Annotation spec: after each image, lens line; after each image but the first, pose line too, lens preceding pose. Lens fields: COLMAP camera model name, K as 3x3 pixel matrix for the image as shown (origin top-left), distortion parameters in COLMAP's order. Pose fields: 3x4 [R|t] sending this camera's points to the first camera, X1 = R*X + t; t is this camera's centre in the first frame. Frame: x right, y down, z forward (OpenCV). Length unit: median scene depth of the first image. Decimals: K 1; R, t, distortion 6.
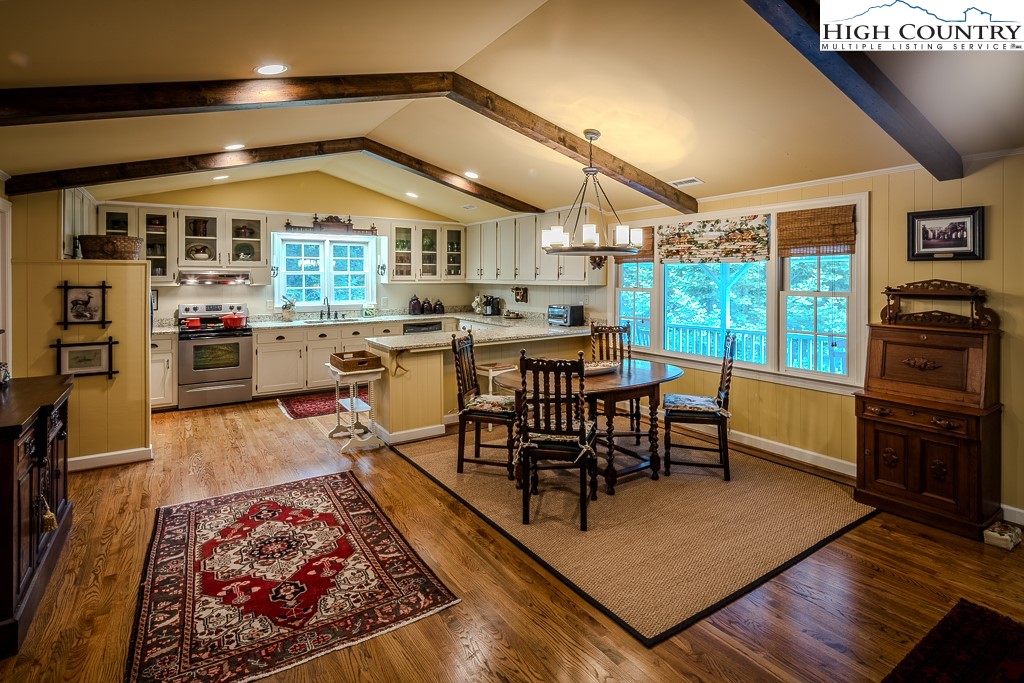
lens RADIAL K [[510.5, 0, 511.3], [0, 510.5, 281.4], [0, 0, 1]] dist [-0.002291, 0.000065]
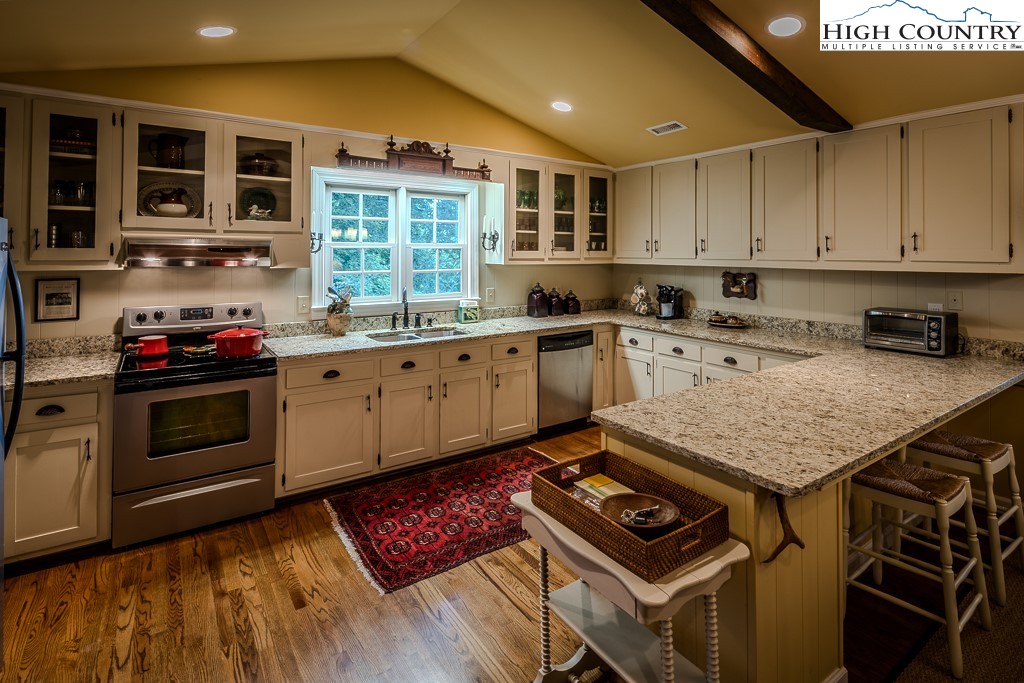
lens RADIAL K [[504.3, 0, 512.6], [0, 504.3, 249.1], [0, 0, 1]] dist [-0.002033, -0.000300]
pose [[0.999632, 0.005295, 0.026604, -0.284620], [-0.004835, 0.999838, -0.017341, -0.004178], [-0.026692, 0.017206, 0.999496, 0.492466]]
